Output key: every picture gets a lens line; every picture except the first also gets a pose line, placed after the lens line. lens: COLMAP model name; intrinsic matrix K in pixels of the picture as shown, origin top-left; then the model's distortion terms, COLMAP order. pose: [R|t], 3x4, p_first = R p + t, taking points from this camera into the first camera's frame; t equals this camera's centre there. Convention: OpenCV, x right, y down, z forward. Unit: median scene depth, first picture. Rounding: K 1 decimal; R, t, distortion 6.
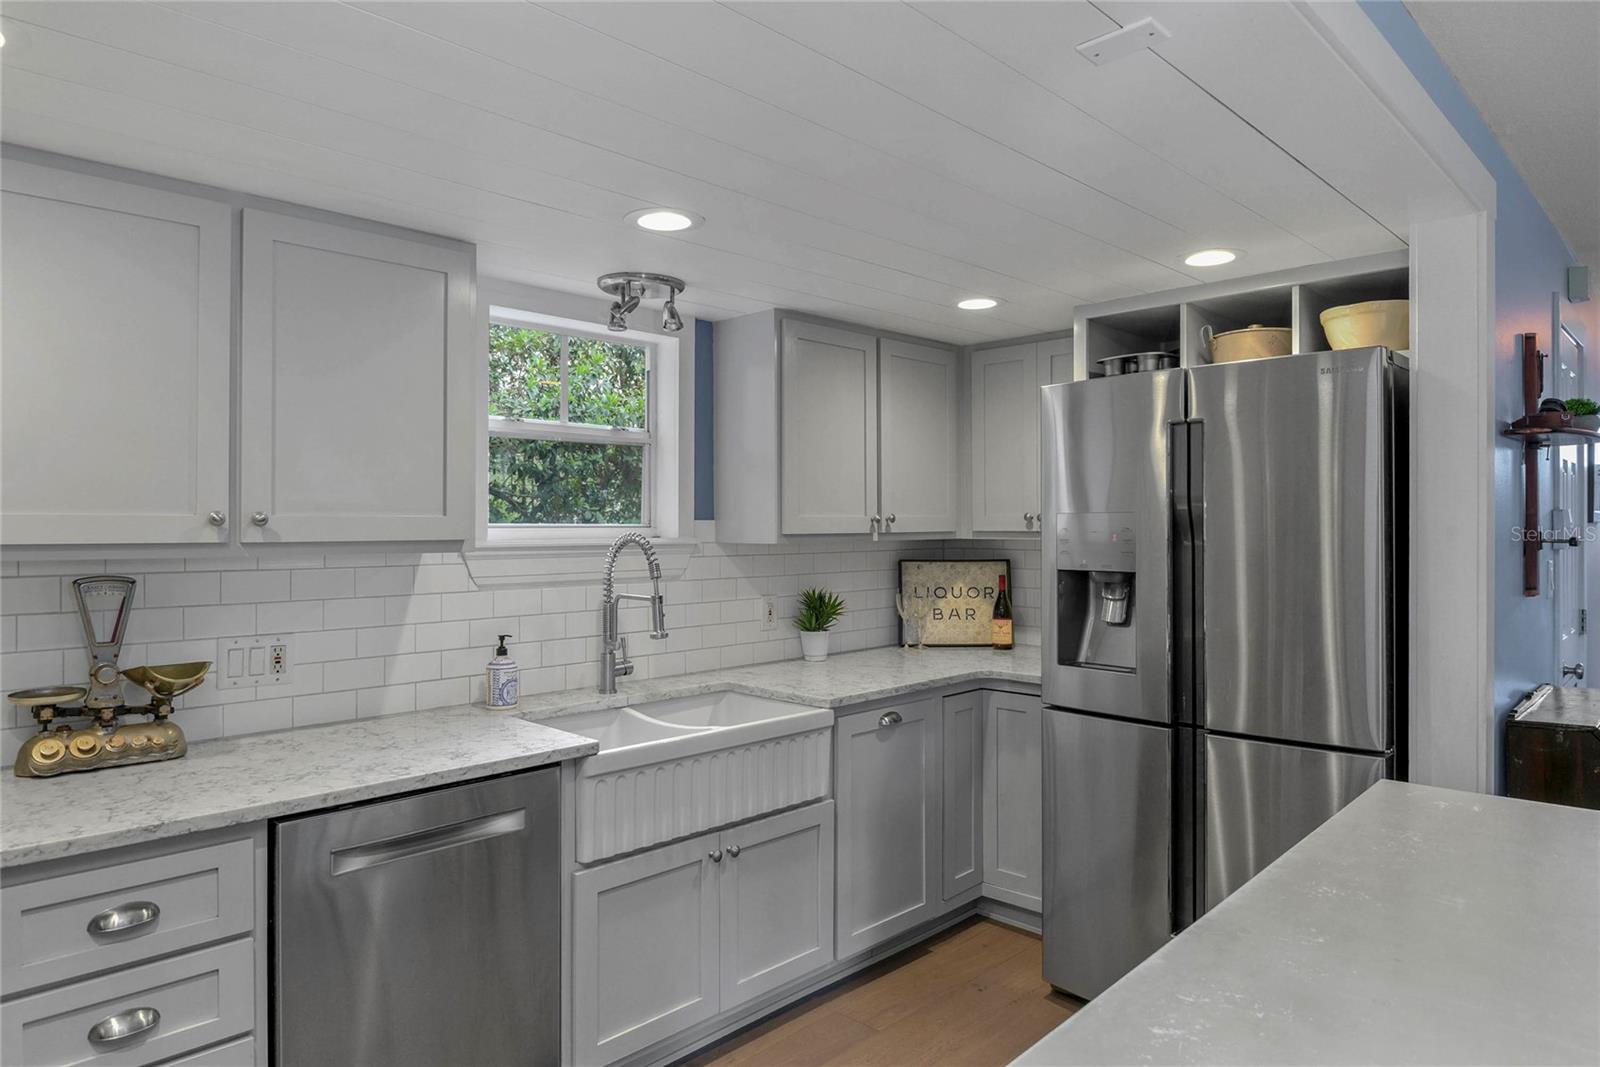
lens RADIAL K [[963.3, 0, 799.5], [0, 963.3, 514.4], [0, 0, 1]] dist [0.003484, -0.000375]
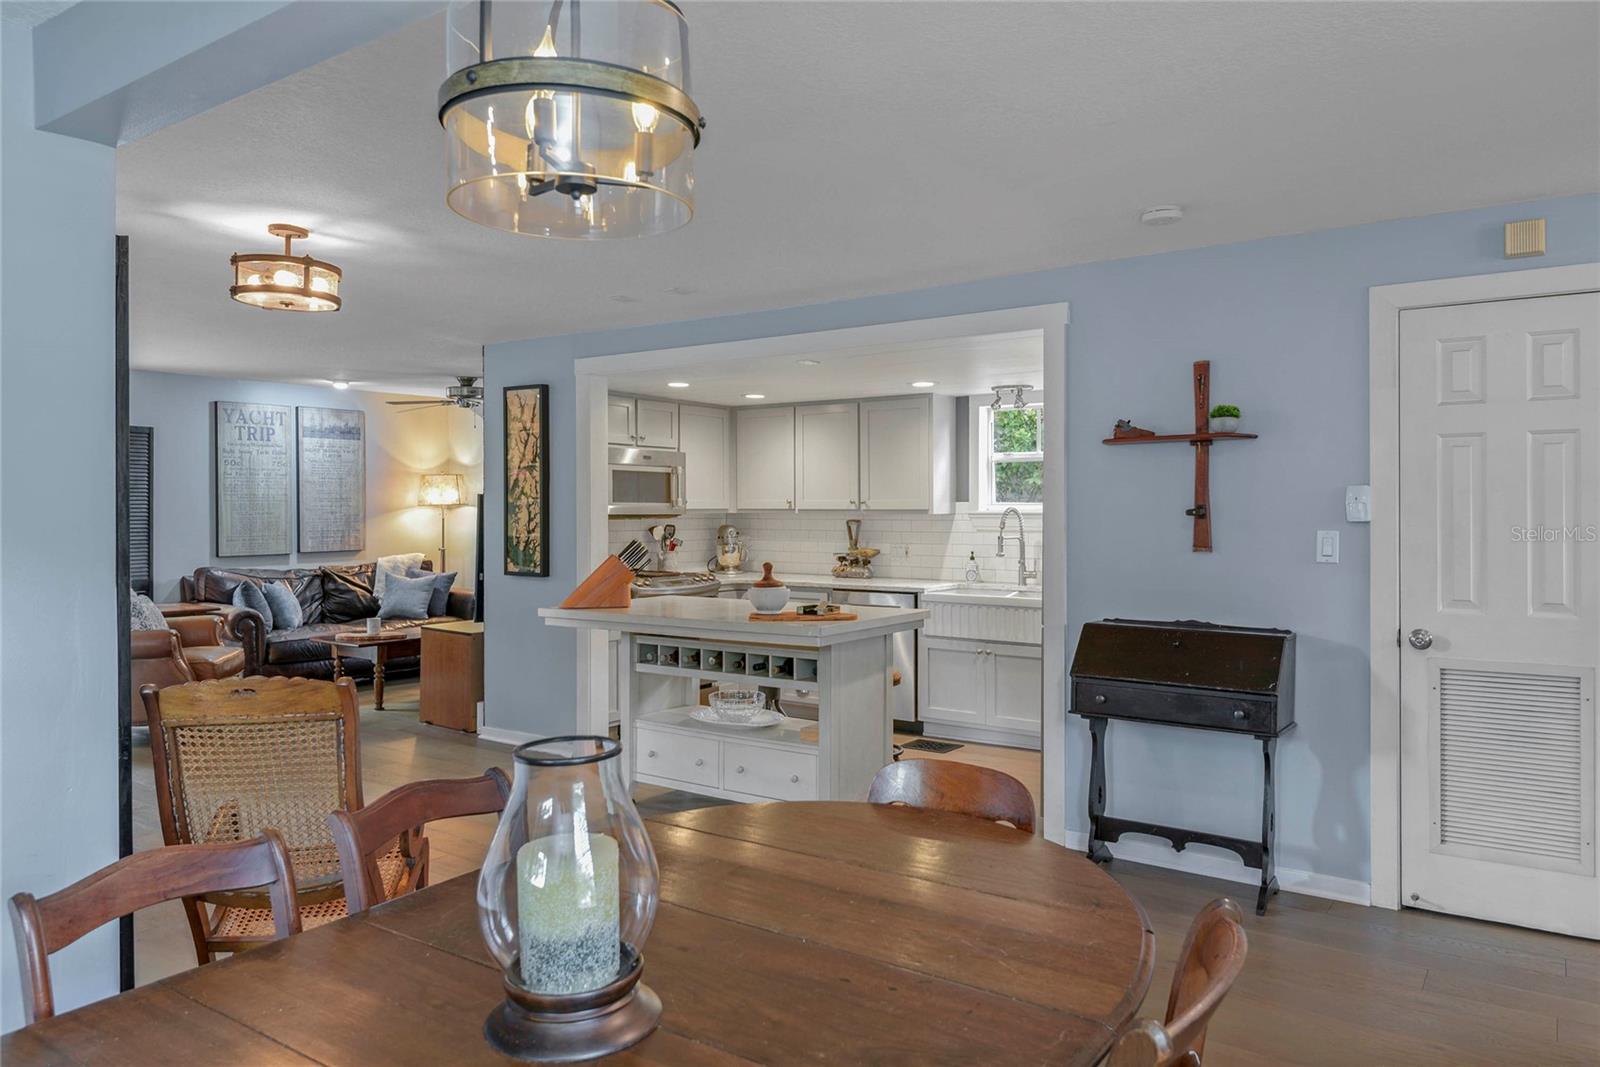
lens RADIAL K [[1081.9, 0, 806.1], [0, 1081.9, 506.6], [0, 0, 1]] dist [0.015829, -0.001236]
pose [[0.168407, -0.002006, -0.985715, 2.069689], [0.012036, 0.999928, 0.000021, 0.013278], [0.985644, -0.011868, 0.168419, 0.170015]]
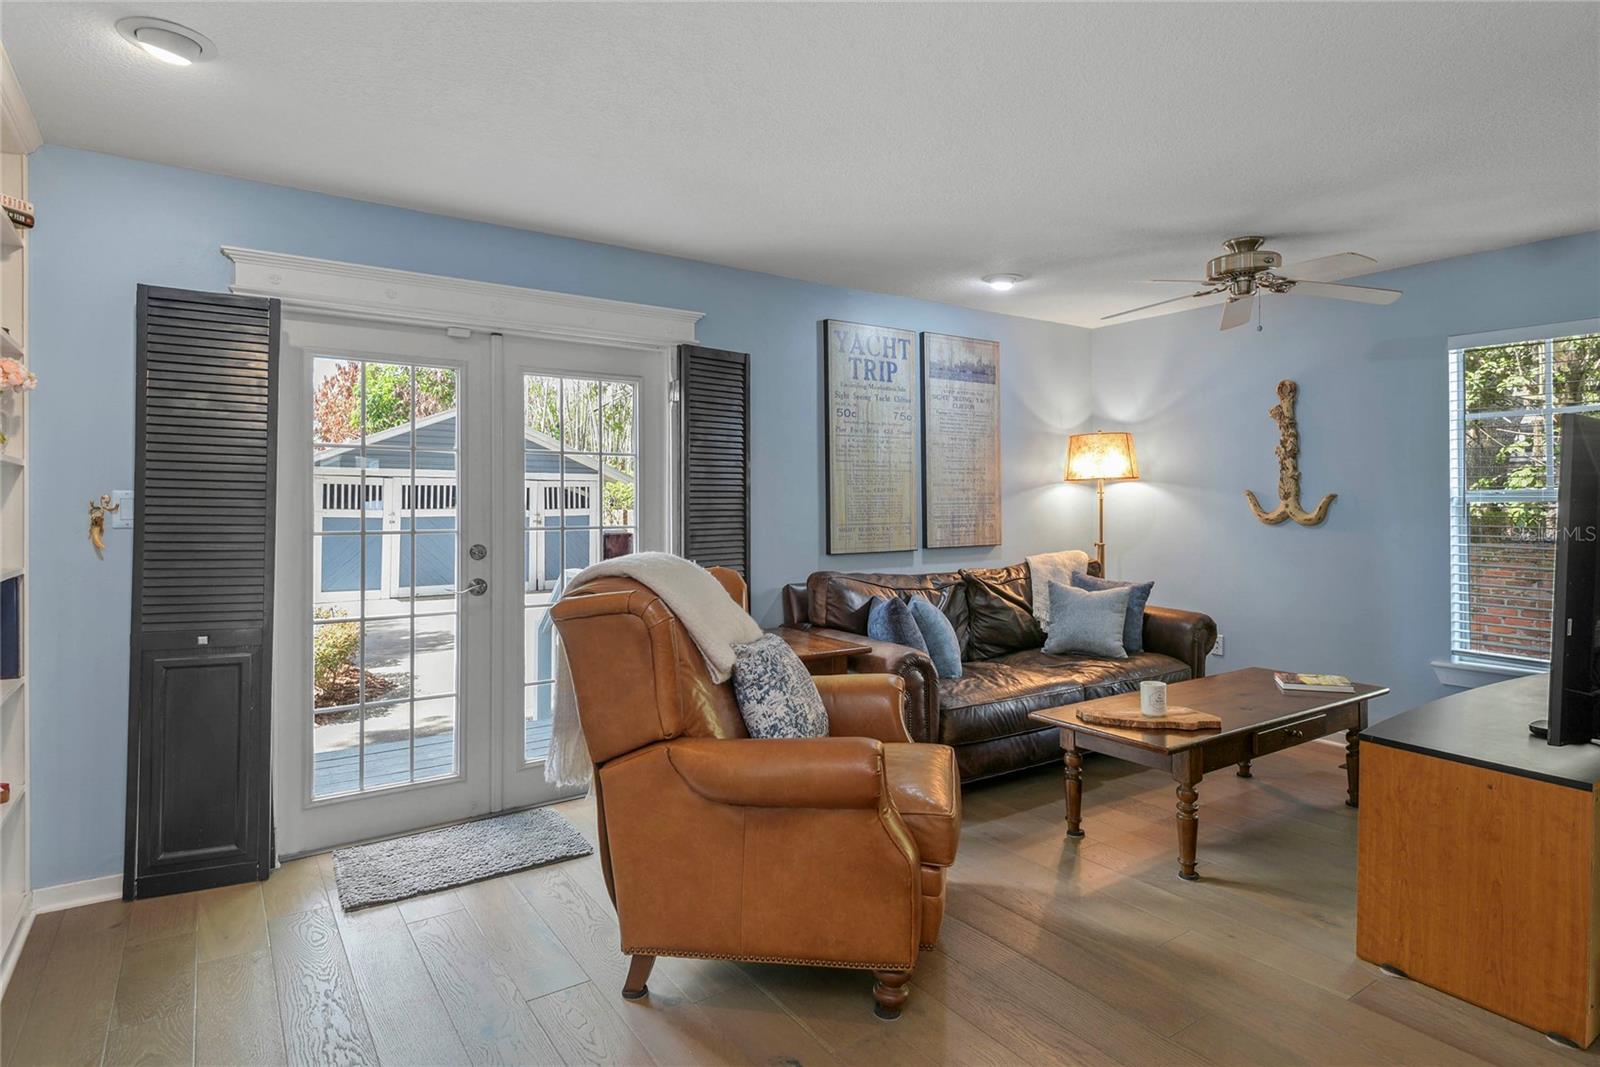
lens RADIAL K [[870.6, 0, 852.7], [0, 870.6, 501.4], [0, 0, 1]] dist [0.040932, -0.031804]
pose [[-0.154681, -0.004523, -0.987954, 0.404278], [0.015771, 0.999851, -0.007047, 0.047167], [0.987839, -0.016671, -0.154586, -0.637278]]
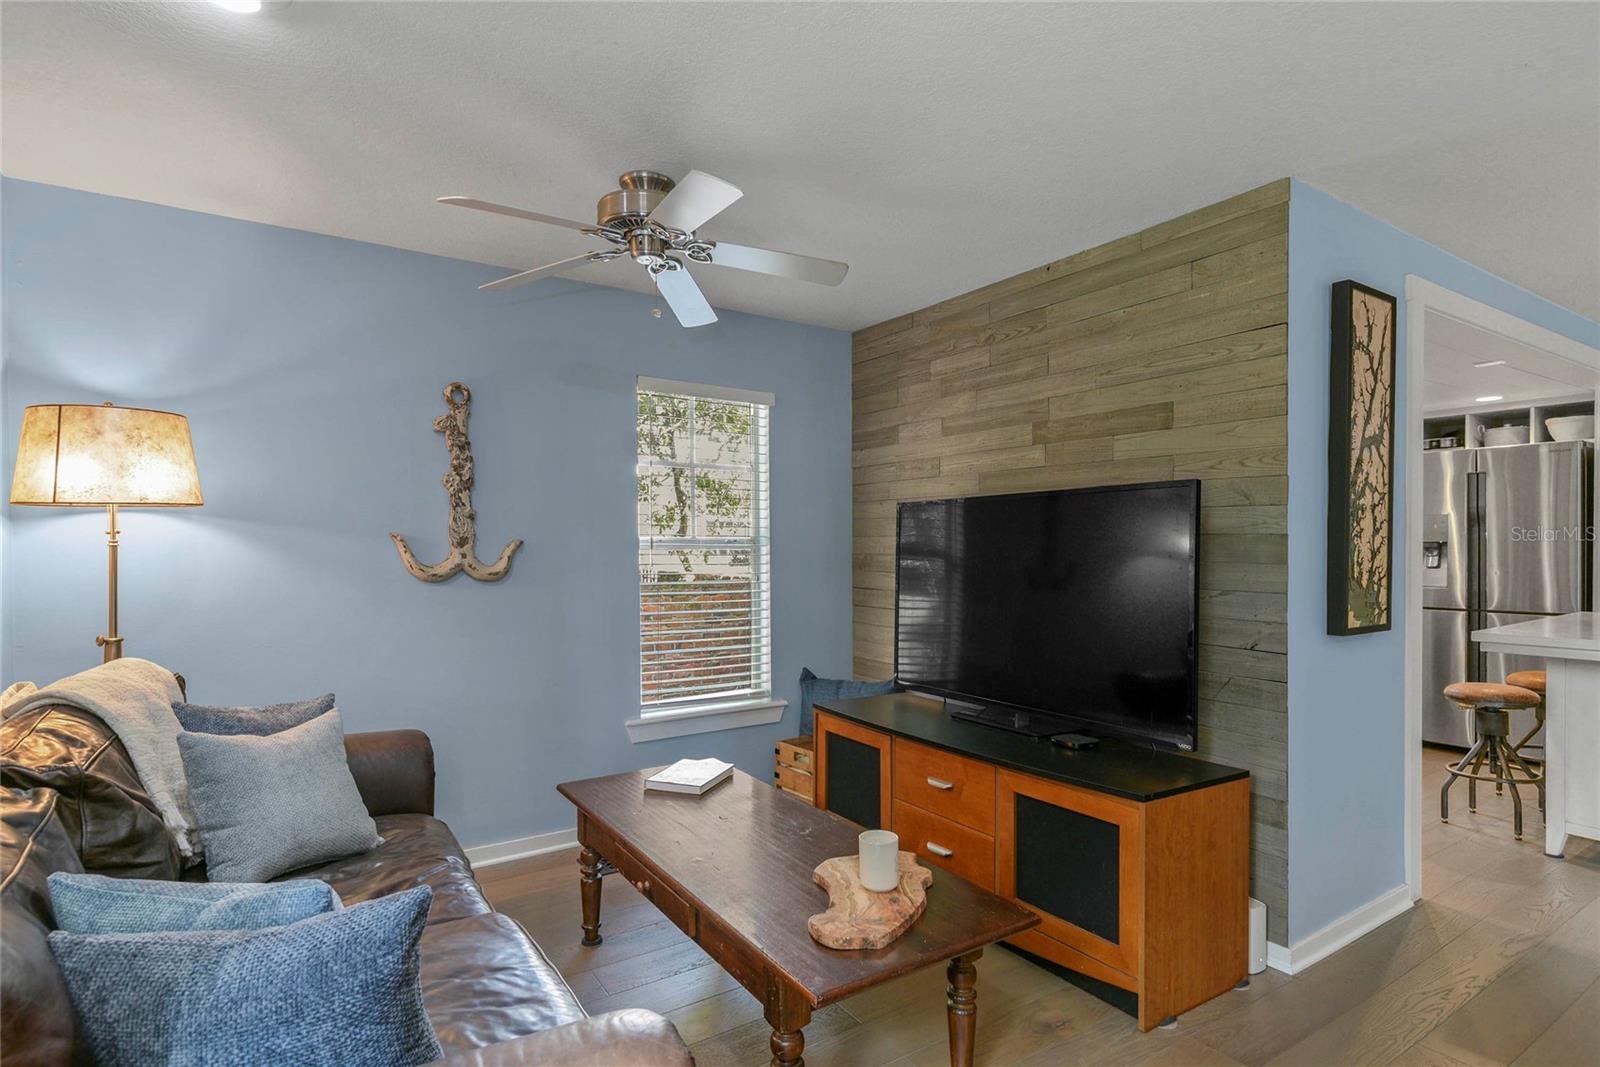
lens RADIAL K [[815.1, 0, 800.6], [0, 815.1, 554.2], [0, 0, 1]] dist [0.031743, -0.019772]
pose [[0.979095, -0.003078, -0.203379, -0.677711], [0.007777, 0.999721, 0.022306, 0.033039], [0.203254, -0.023421, 0.978846, -1.086504]]
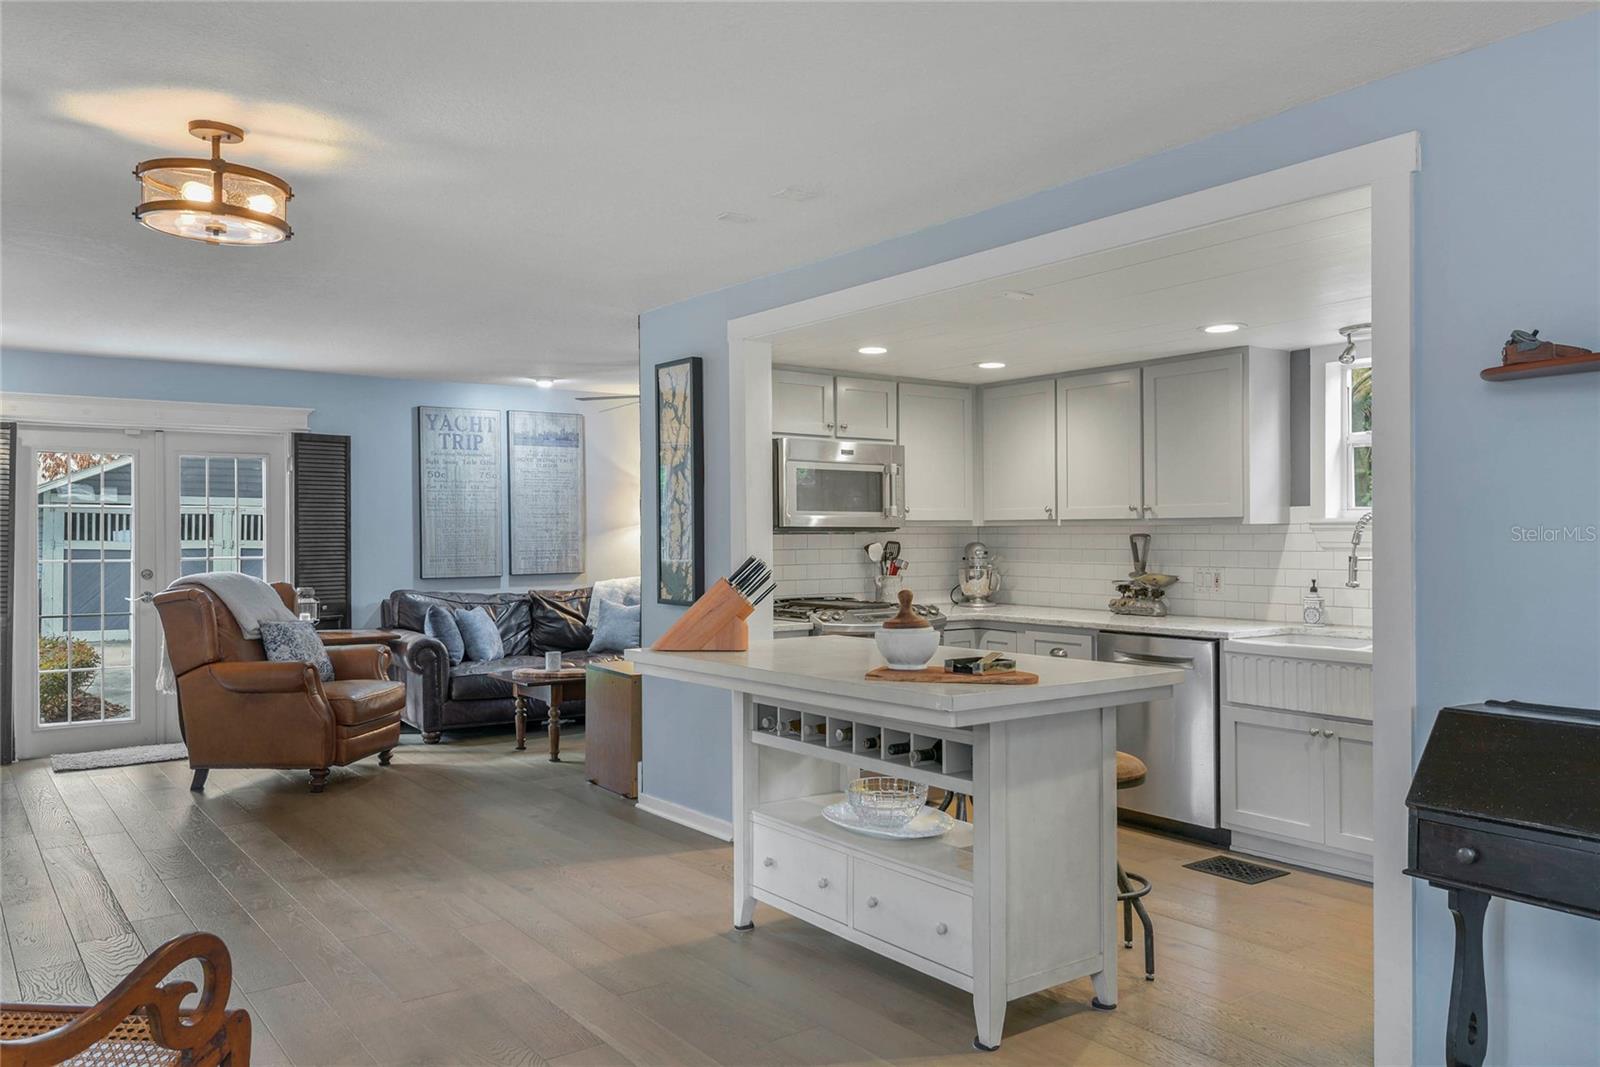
lens RADIAL K [[1185.0, 0, 800.0], [0, 1185.0, 533.5], [0, 0, 1]] dist [0.031928, -0.006610]
pose [[-0.152845, 0.000204, -0.988250, 1.624561], [0.015959, 0.999870, -0.002262, 0.041637], [0.988121, -0.016117, -0.152829, 0.460322]]
